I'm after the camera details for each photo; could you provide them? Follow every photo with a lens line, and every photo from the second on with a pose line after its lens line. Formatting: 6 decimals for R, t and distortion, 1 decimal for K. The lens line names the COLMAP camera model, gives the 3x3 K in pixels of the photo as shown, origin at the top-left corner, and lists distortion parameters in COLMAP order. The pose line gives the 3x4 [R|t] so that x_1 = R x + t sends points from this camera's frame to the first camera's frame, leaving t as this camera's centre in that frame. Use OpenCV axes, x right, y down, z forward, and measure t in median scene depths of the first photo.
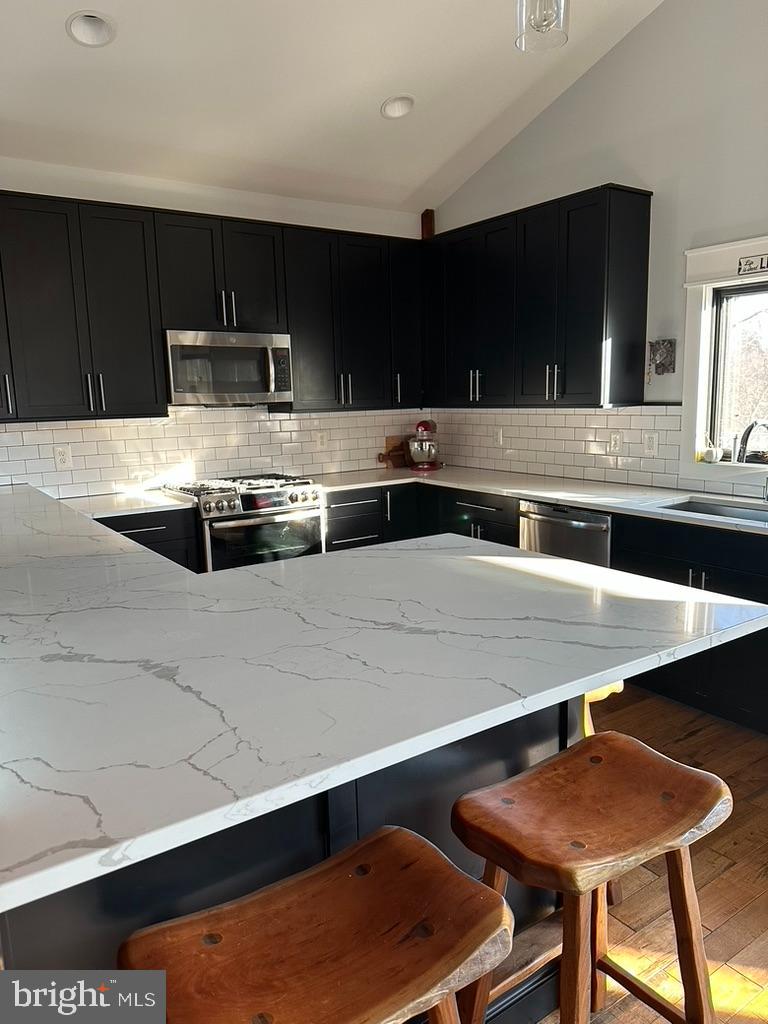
lens RADIAL K [[716.9, 0, 384.0], [0, 716.9, 512.0], [0, 0, 1]] dist [0.084245, -0.117923]
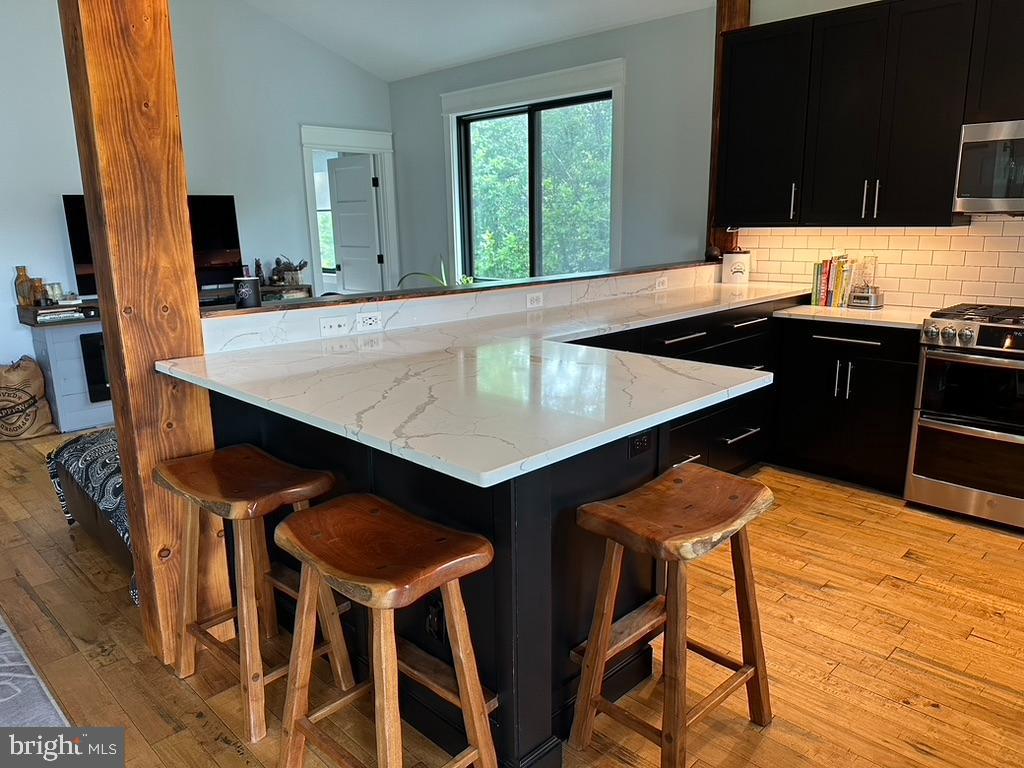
lens RADIAL K [[716.9, 0, 512.0], [0, 716.9, 384.0], [0, 0, 1]] dist [0.084245, -0.117923]
pose [[0.194822, 0.238801, -0.951325, 1.411263], [-0.153403, 0.965392, 0.210917, -0.150322], [0.968768, 0.104845, 0.224712, 0.904439]]
